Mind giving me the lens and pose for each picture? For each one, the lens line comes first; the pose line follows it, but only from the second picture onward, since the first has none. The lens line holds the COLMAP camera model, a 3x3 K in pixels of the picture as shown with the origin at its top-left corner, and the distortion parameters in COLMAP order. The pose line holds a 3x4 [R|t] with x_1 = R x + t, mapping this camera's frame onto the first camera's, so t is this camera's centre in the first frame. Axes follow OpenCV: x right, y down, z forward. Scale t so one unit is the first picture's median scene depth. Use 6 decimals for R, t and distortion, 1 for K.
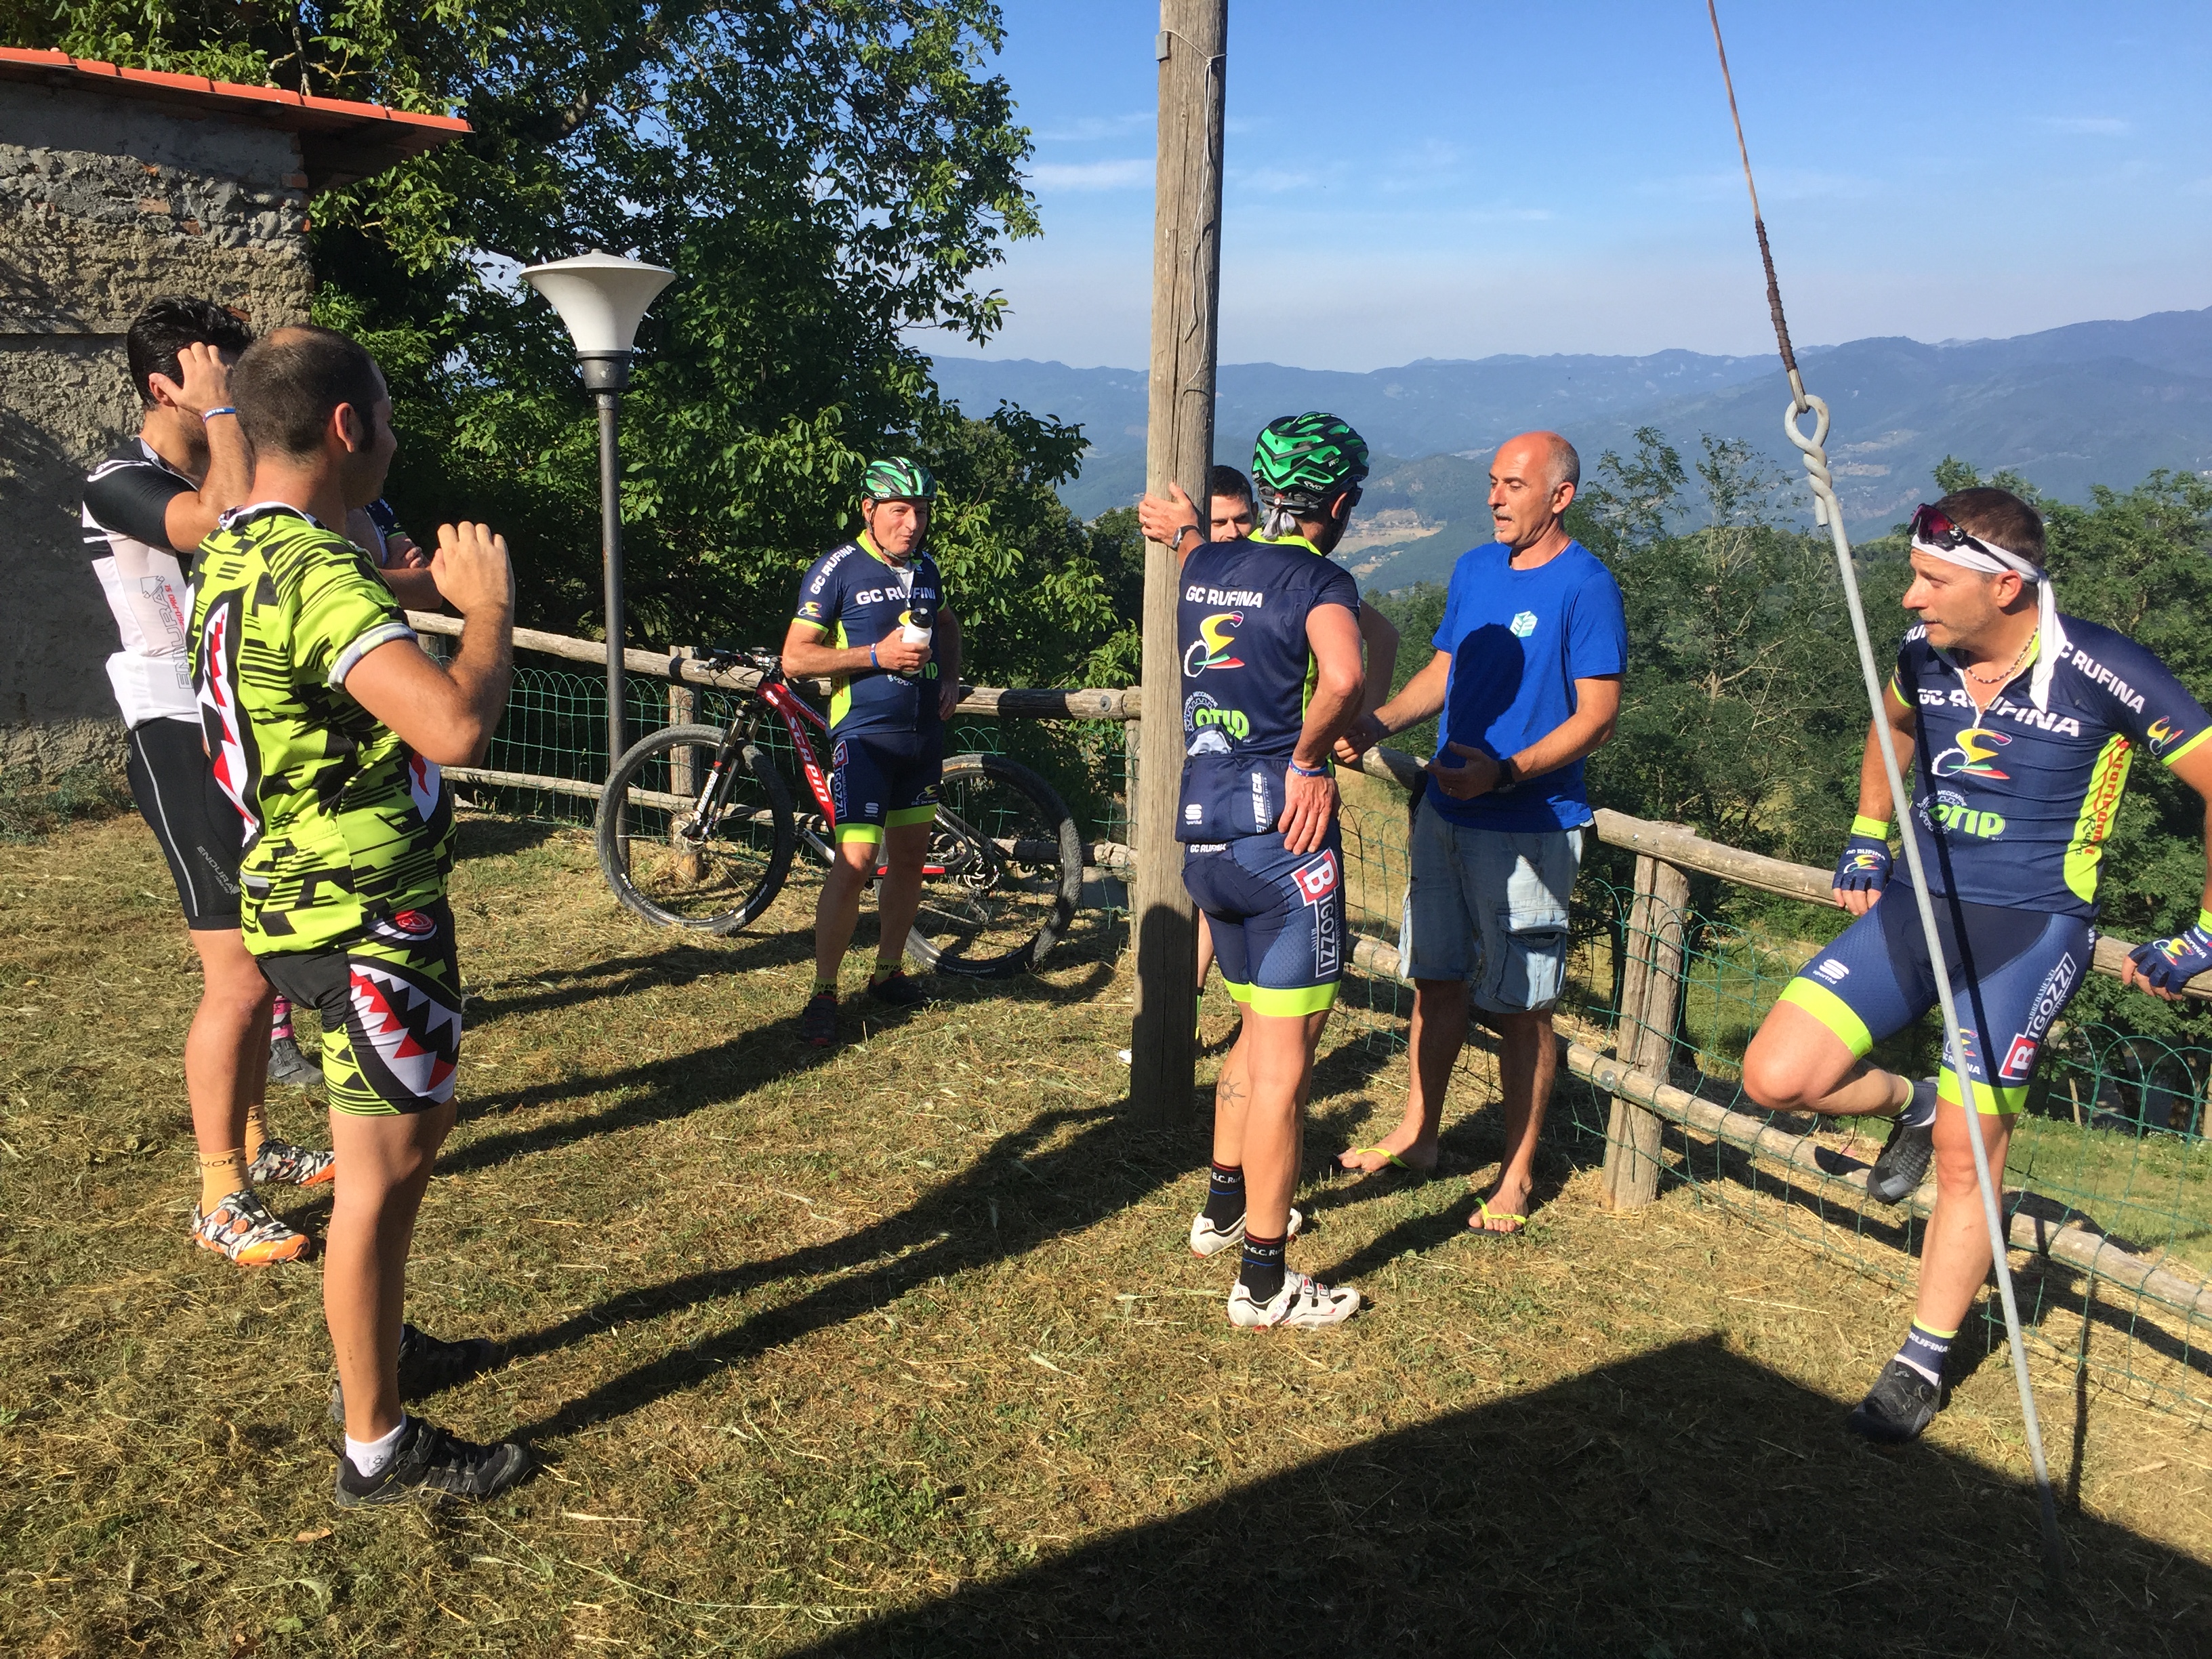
lens RADIAL K [[1836.7, 0, 1106.0], [0, 1836.7, 829.5], [0, 0, 1]] dist [0.076876, -0.102788]
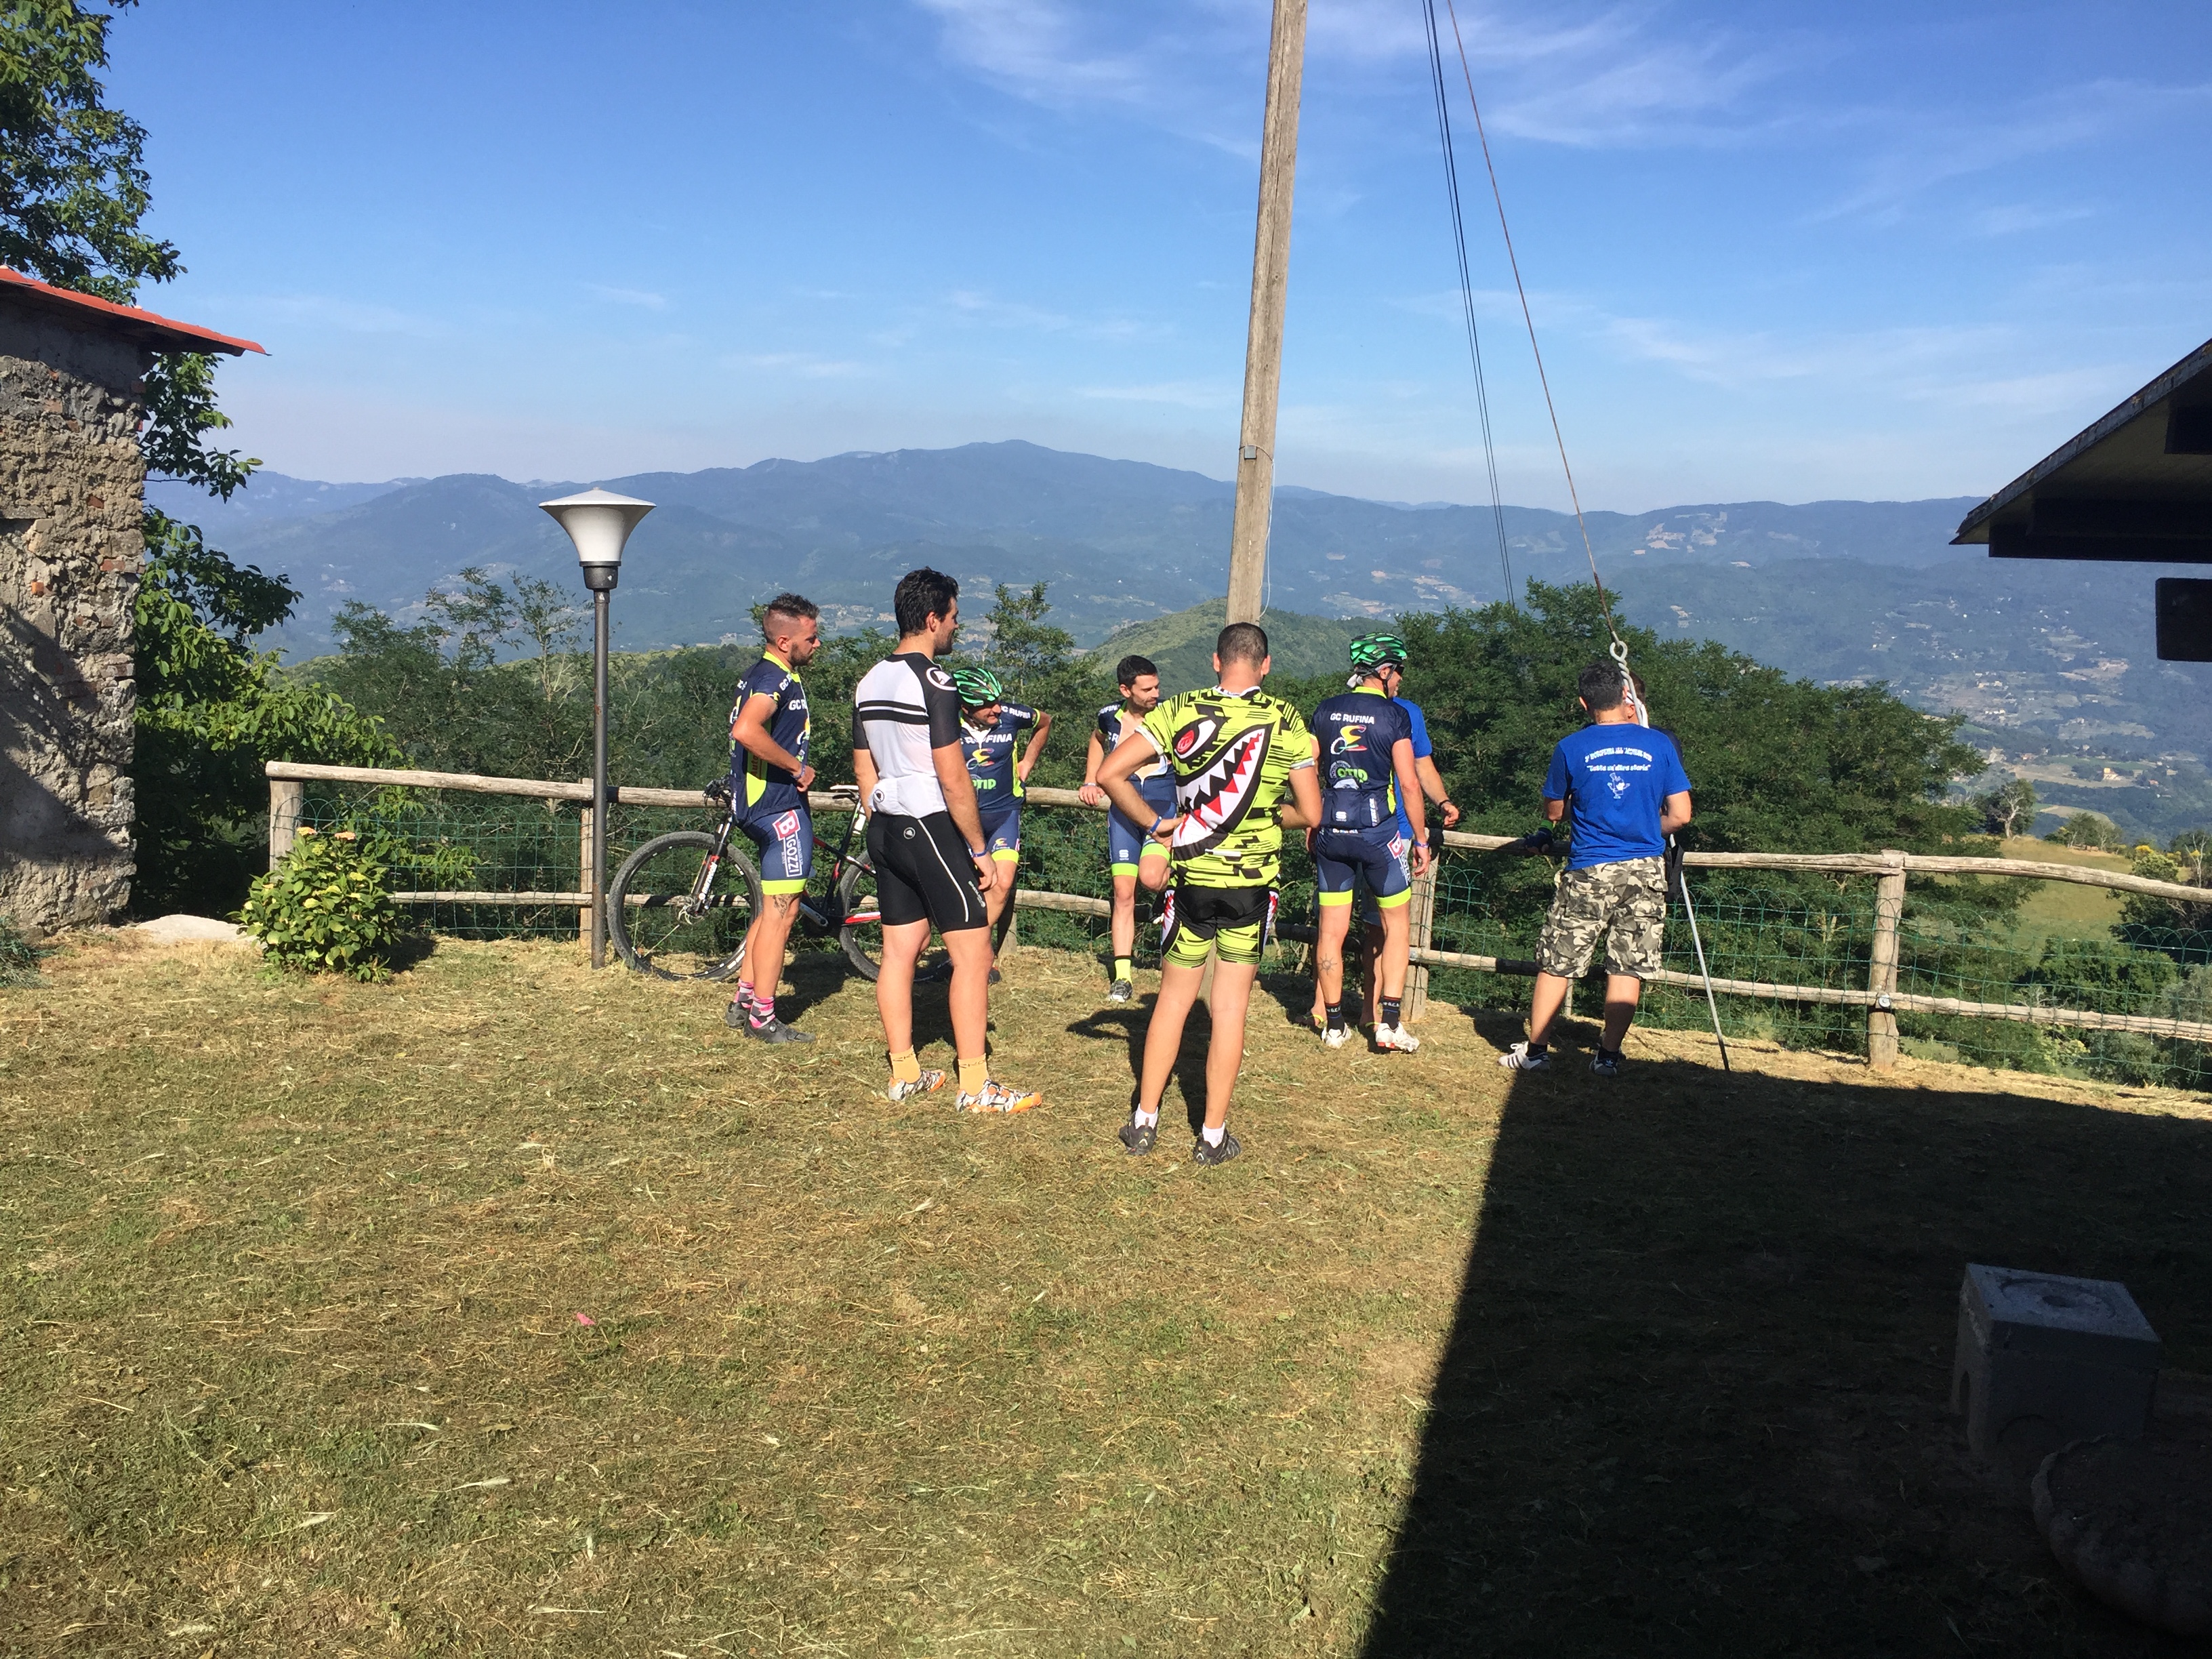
lens RADIAL K [[1891.7, 0, 1106.0], [0, 1891.7, 829.5], [0, 0, 1]] dist [0.073613, -0.102597]
pose [[0.741569, -0.070088, 0.667206, -0.815046], [0.115570, 0.993006, -0.024139, 0.012502], [-0.660847, 0.095010, 0.744482, -0.227745]]
